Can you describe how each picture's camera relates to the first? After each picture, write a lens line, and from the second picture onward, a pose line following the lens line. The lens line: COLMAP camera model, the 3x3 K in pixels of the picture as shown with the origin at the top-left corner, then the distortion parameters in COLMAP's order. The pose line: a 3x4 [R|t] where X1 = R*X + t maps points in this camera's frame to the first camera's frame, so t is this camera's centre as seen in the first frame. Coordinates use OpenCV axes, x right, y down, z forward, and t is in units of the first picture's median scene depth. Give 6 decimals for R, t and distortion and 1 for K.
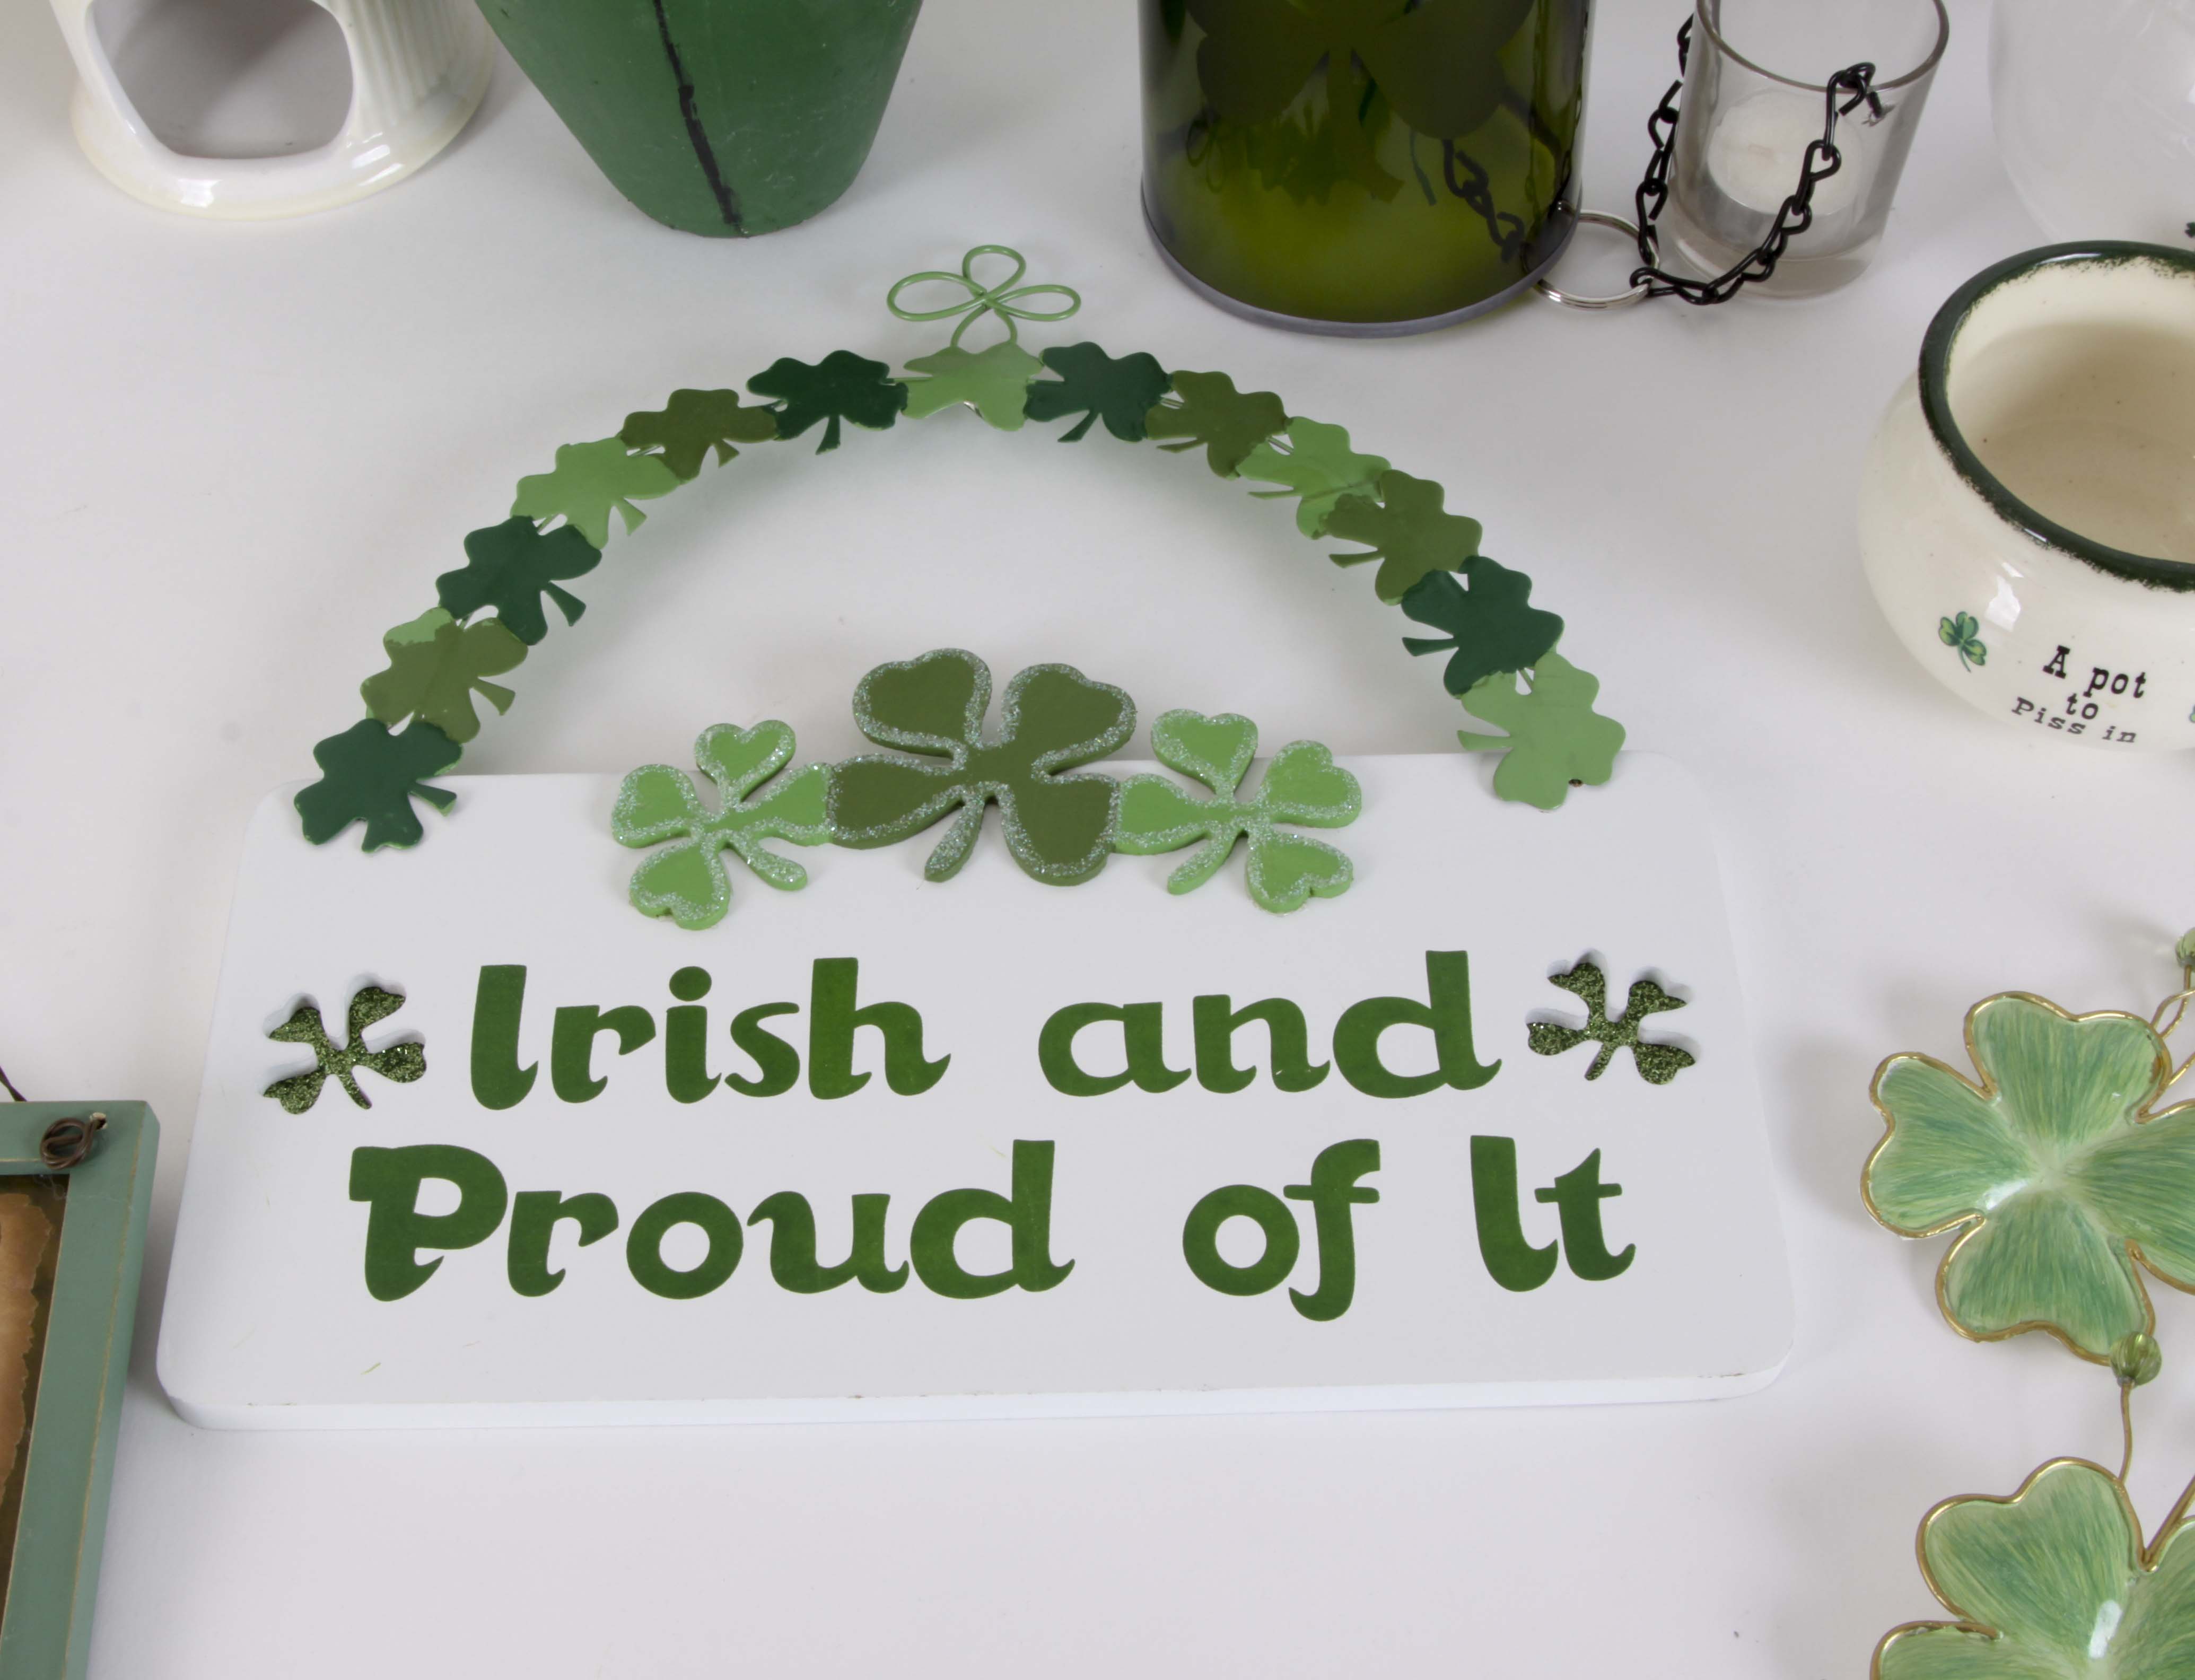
lens RADIAL K [[3157.8, 0, 1022.3], [0, 3157.8, 874.1], [0, 0, 1]] dist [-0.083957, 0.073362]
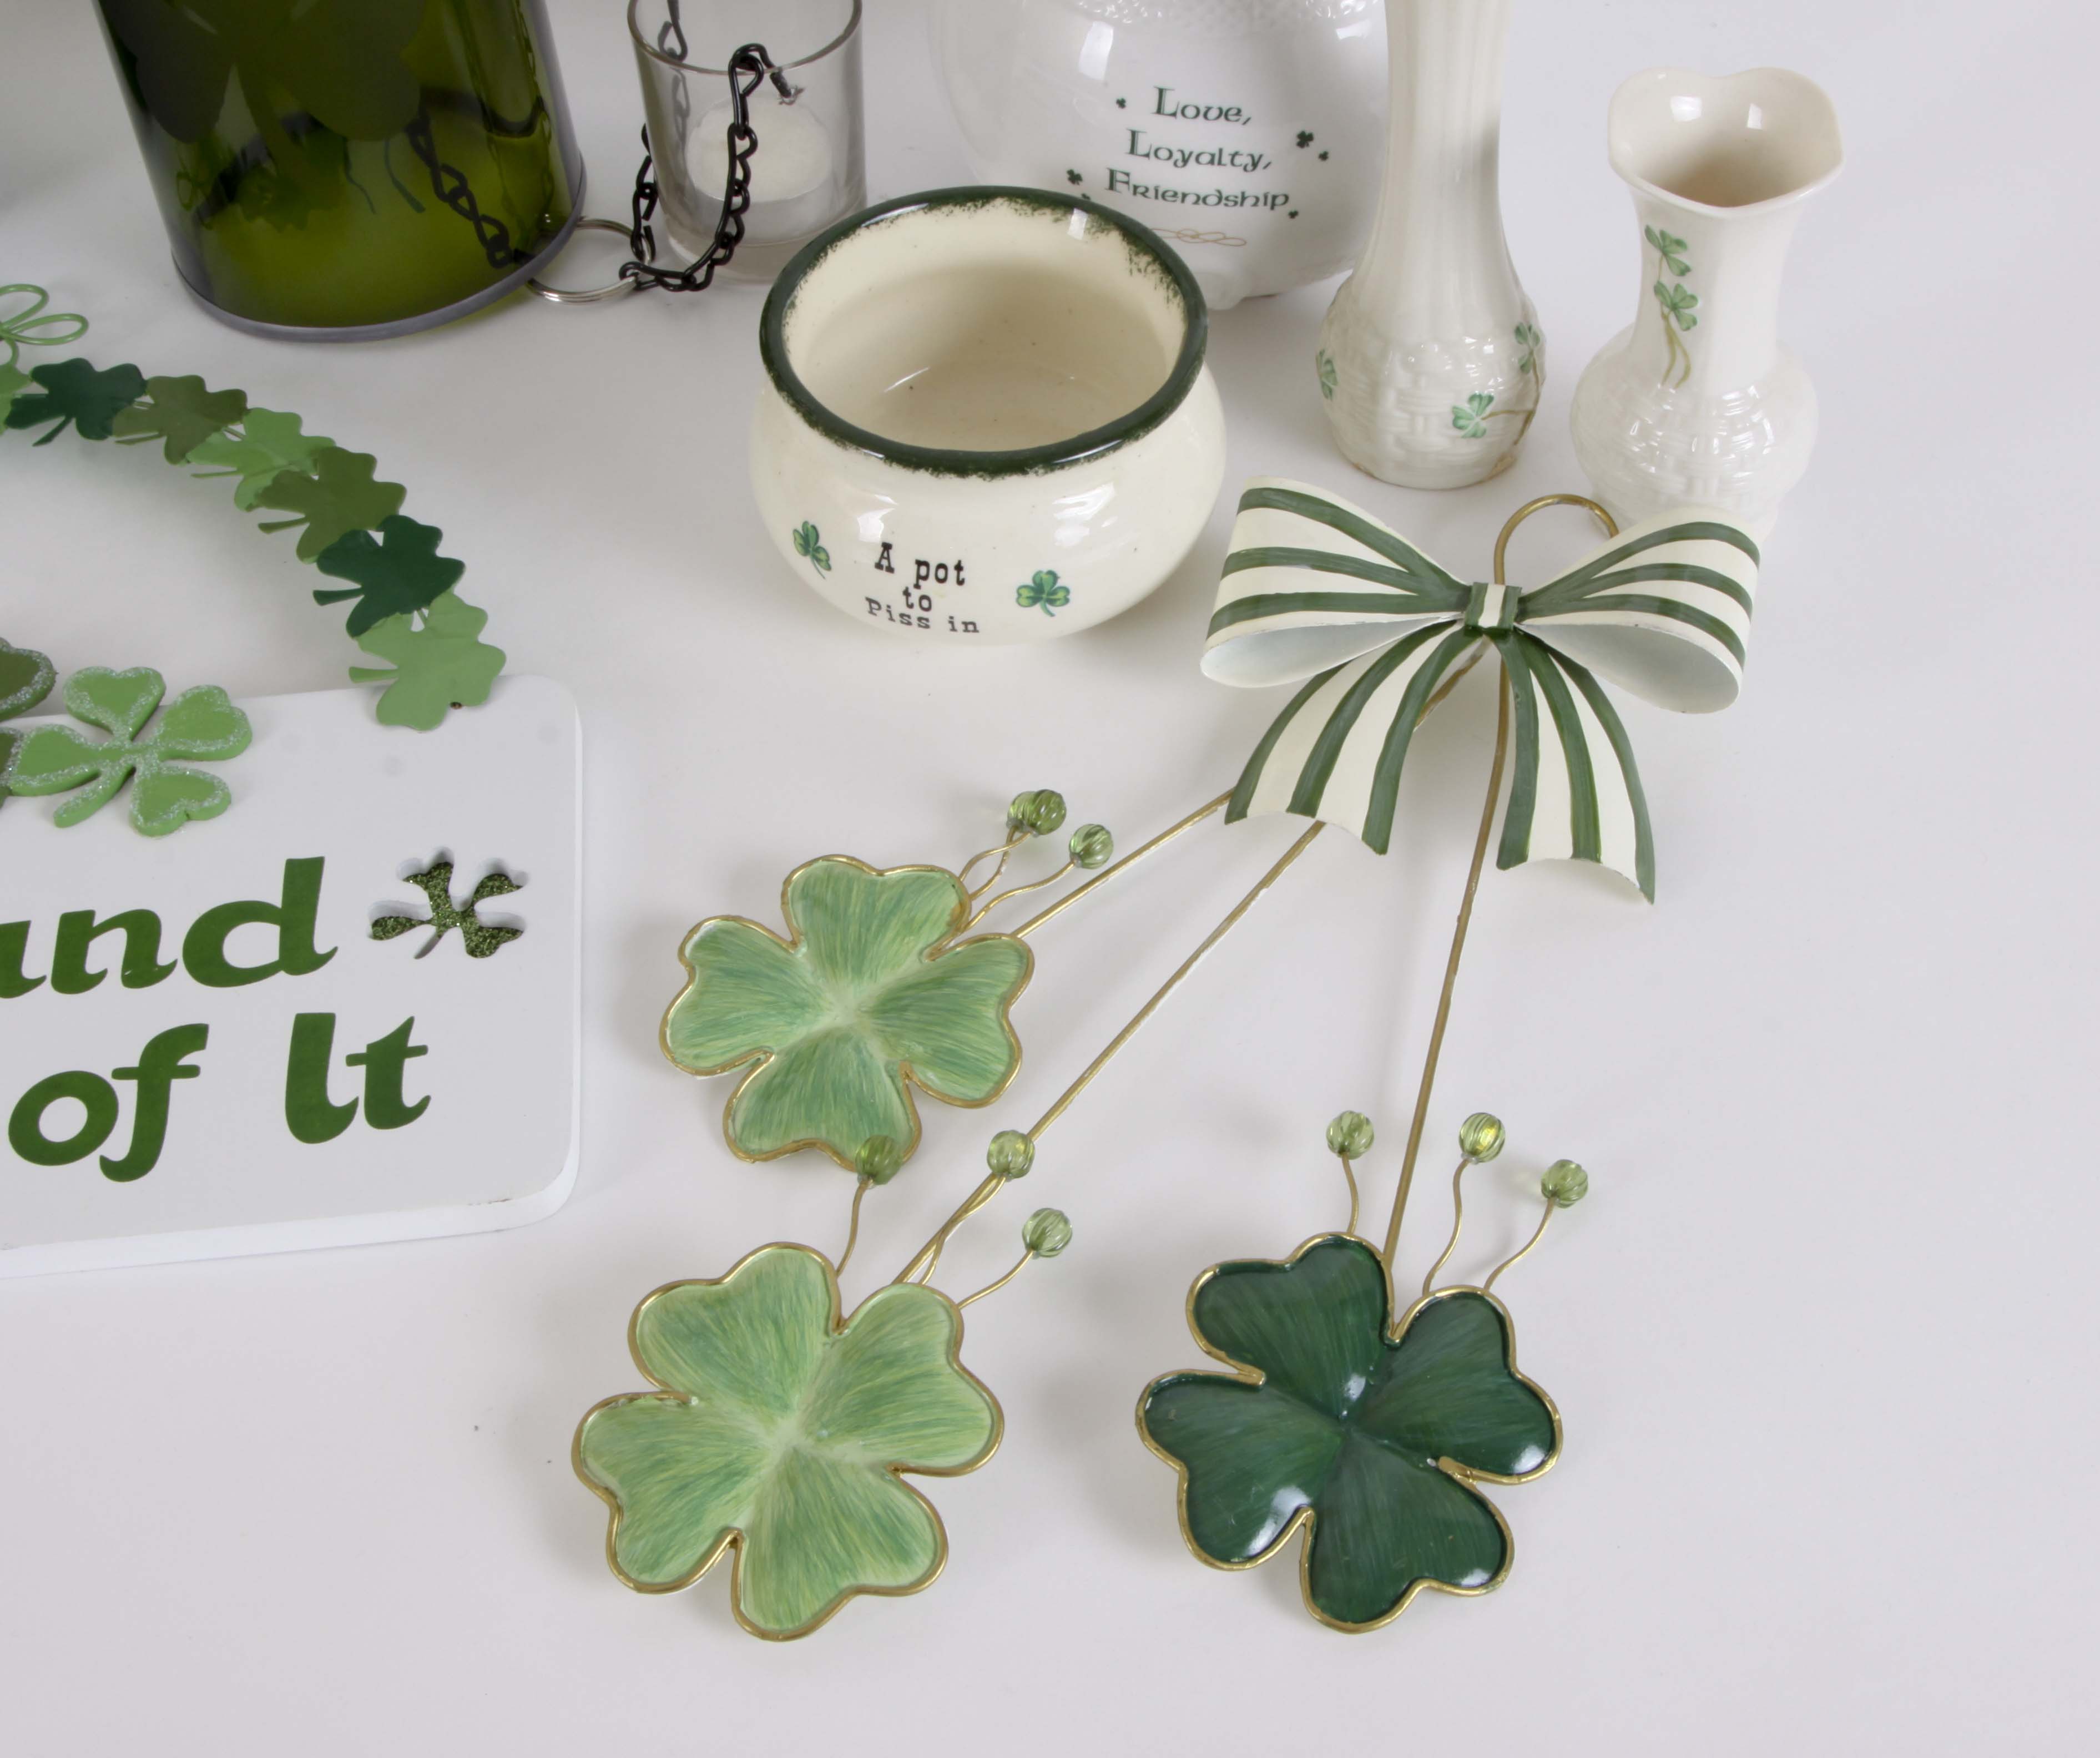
lens RADIAL K [[3303.5, 0, 1050.0], [0, 3303.5, 879.0], [0, 0, 1]] dist [-0.068832, 0.018718]
pose [[0.995857, -0.068756, 0.059506, 0.313713], [0.073208, 0.994403, -0.076180, 0.132812], [-0.053936, 0.080220, 0.995317, -0.121866]]
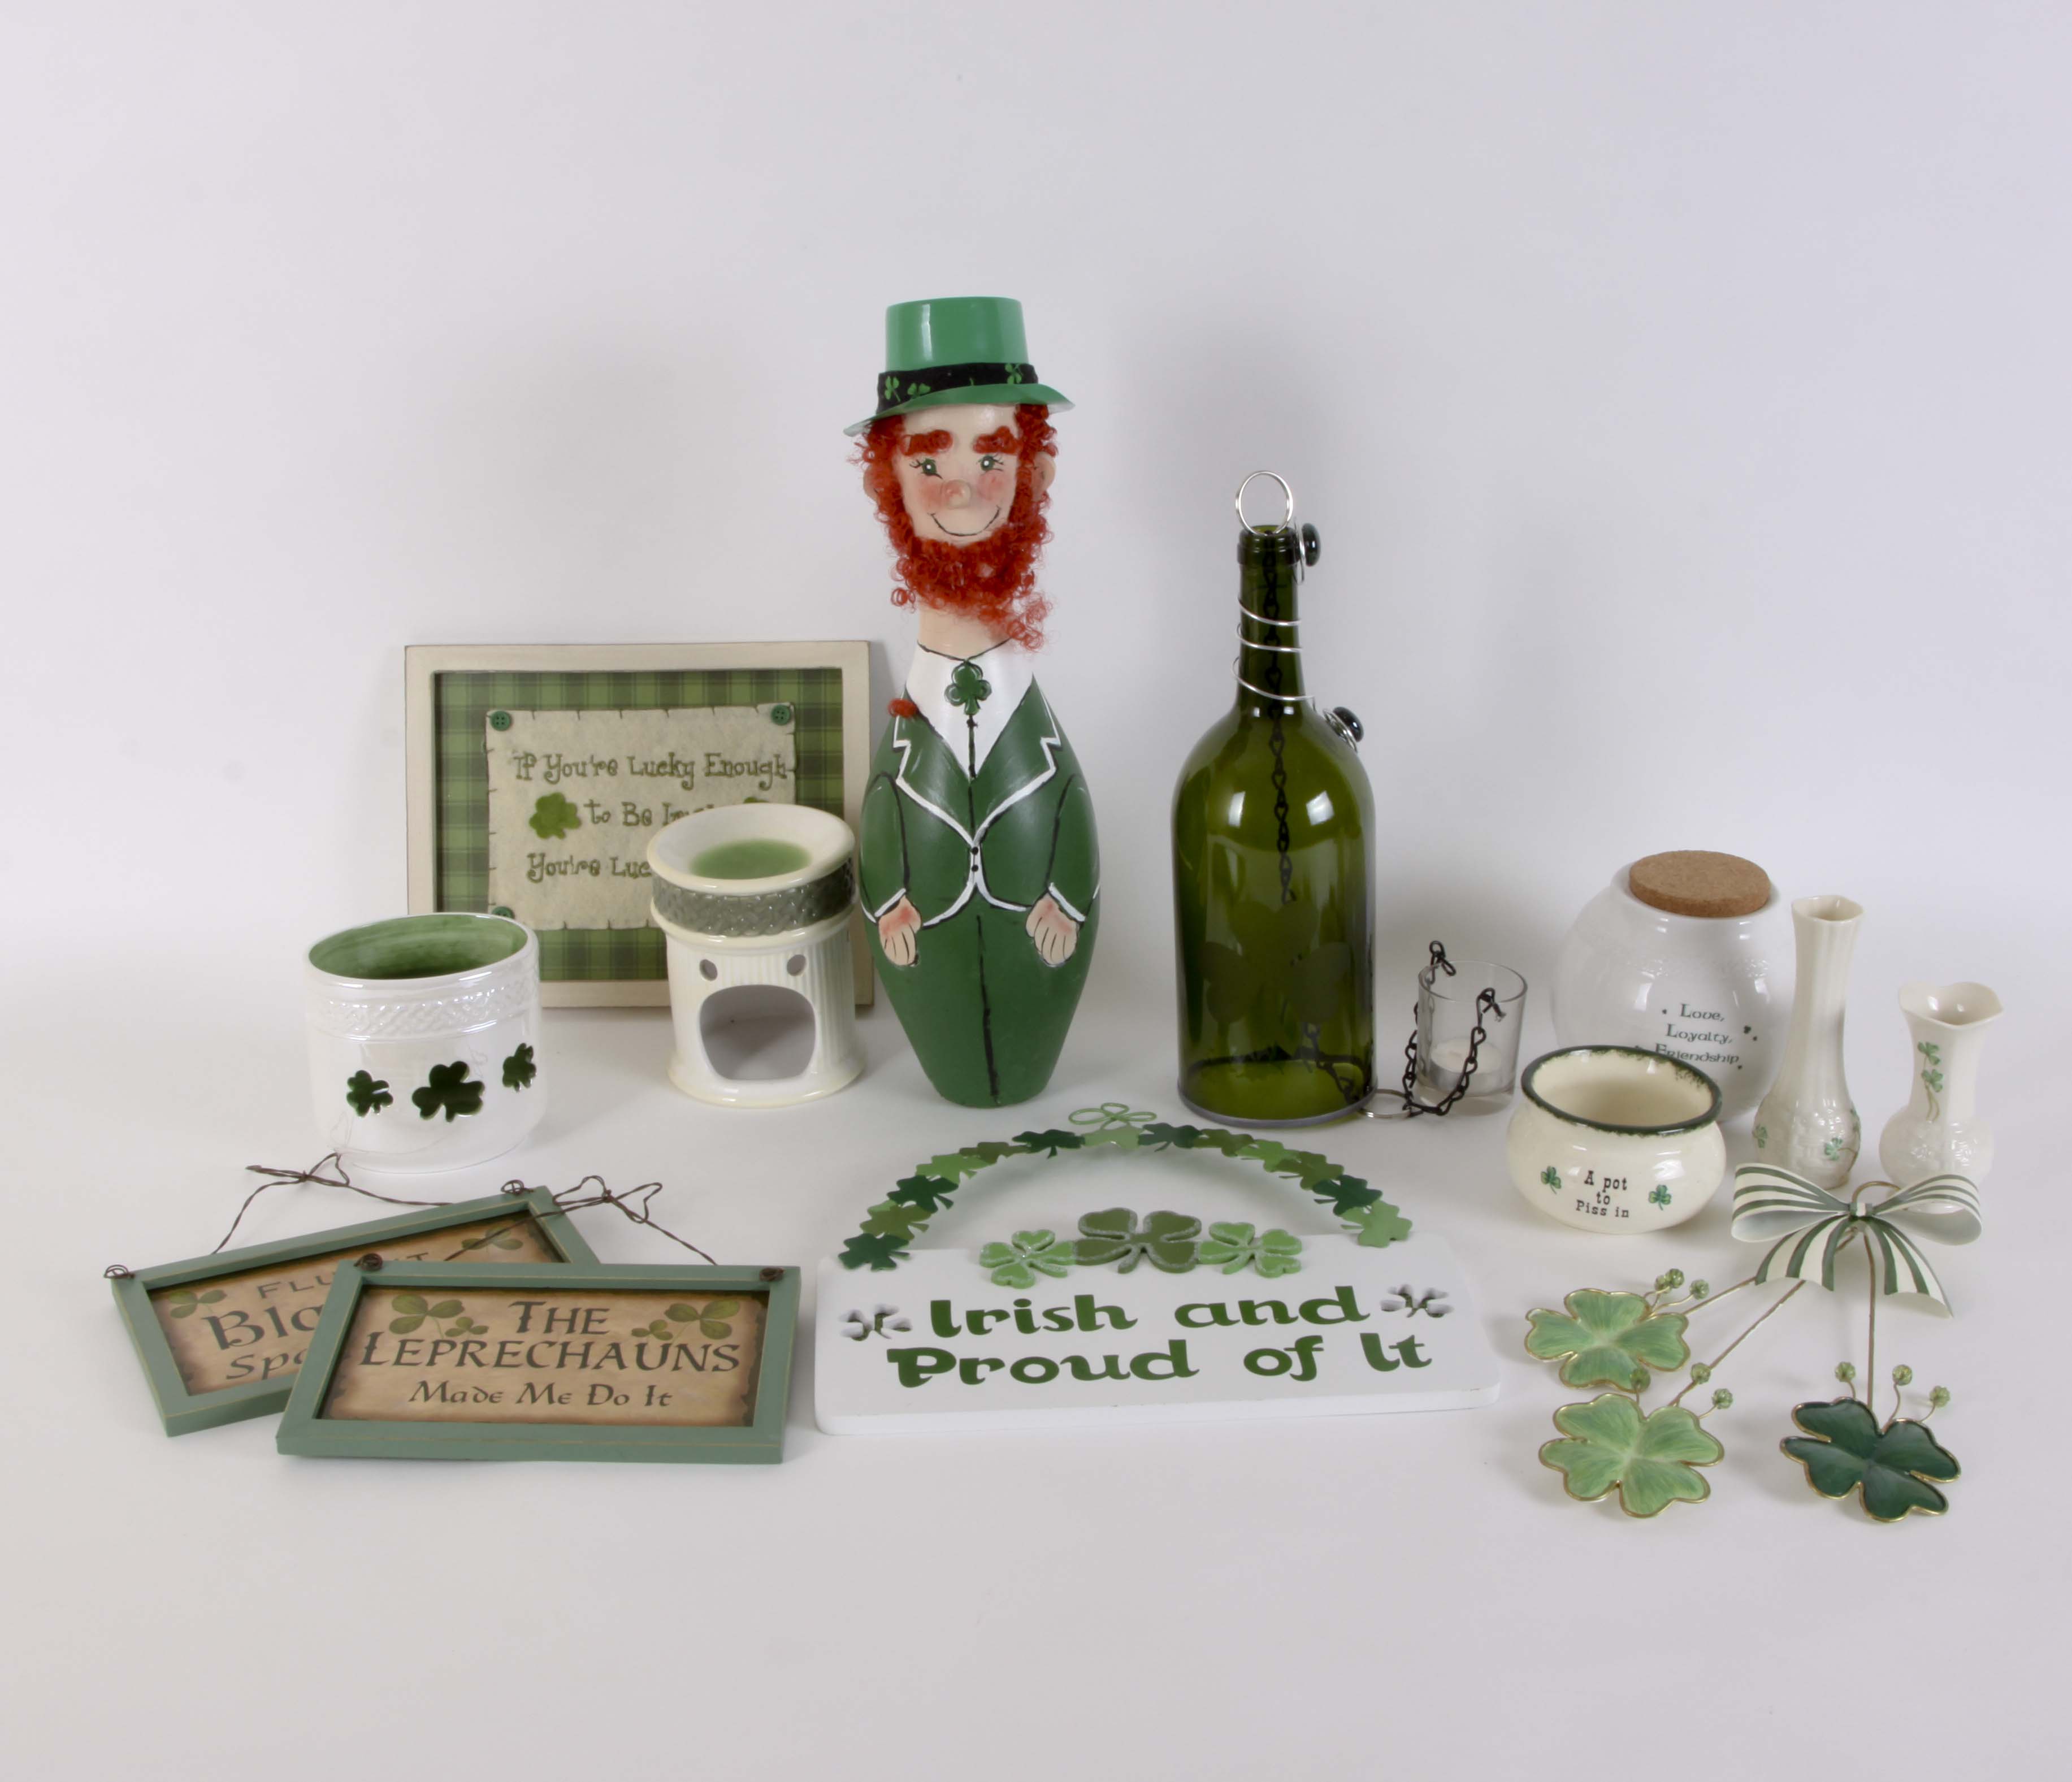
lens RADIAL K [[2705.4, 0, 1036.0], [0, 2705.4, 891.0], [0, 0, 1]] dist [-0.199738, 0.327415]
pose [[0.999041, -0.008622, 0.042933, -0.174435], [0.029189, 0.861969, -0.506120, 0.763605], [-0.032643, 0.506888, 0.861394, -0.849176]]
